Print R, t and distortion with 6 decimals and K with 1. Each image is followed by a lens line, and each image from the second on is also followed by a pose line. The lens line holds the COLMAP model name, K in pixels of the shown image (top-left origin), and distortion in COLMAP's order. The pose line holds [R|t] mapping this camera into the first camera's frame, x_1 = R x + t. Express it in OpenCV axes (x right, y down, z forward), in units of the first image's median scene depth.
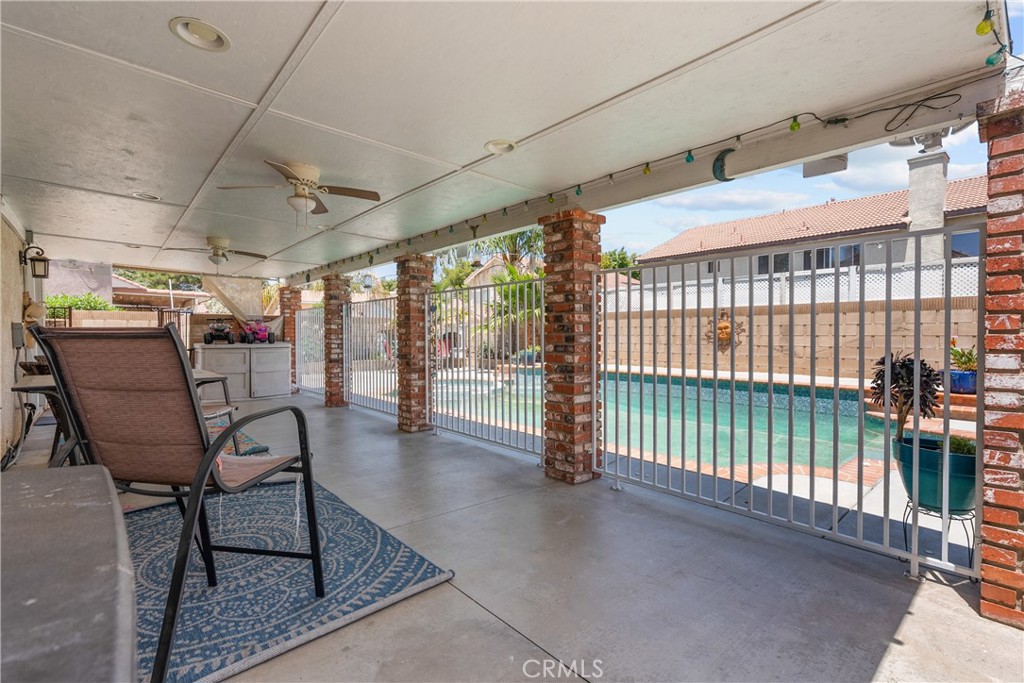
lens RADIAL K [[468.4, 0, 510.5], [0, 468.4, 345.8], [0, 0, 1]] dist [-0.003687, 0.004526]
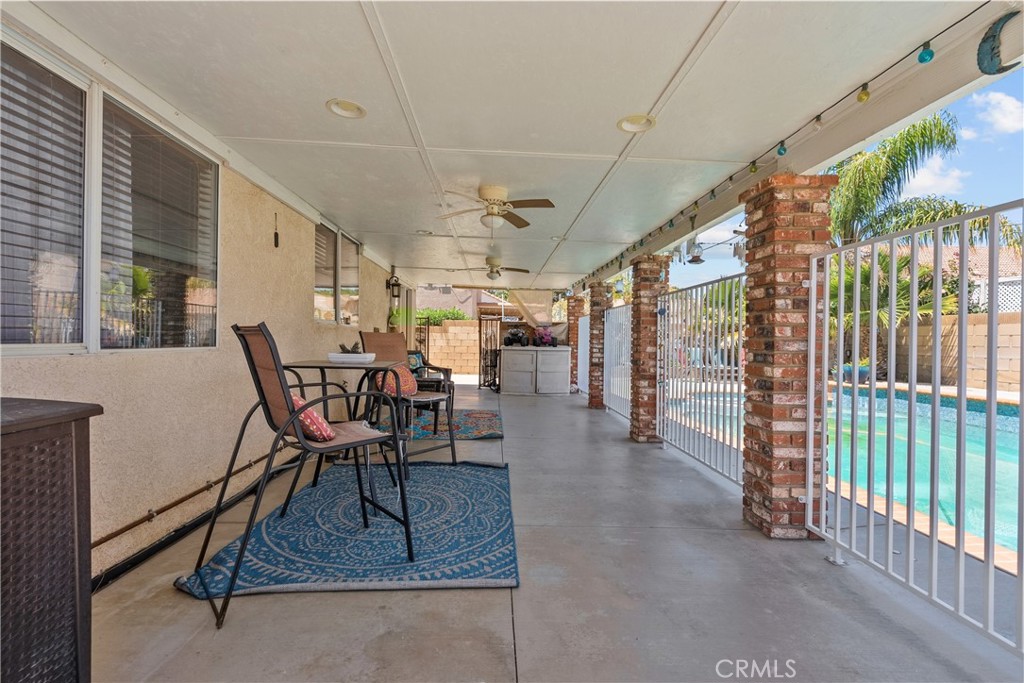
lens RADIAL K [[468.4, 0, 510.5], [0, 468.4, 345.8], [0, 0, 1]] dist [-0.003687, 0.004526]
pose [[0.772244, 0.021592, -0.634960, 0.277701], [-0.031796, 0.999483, -0.004682, 0.002512], [0.634530, 0.023804, 0.772531, 0.139253]]
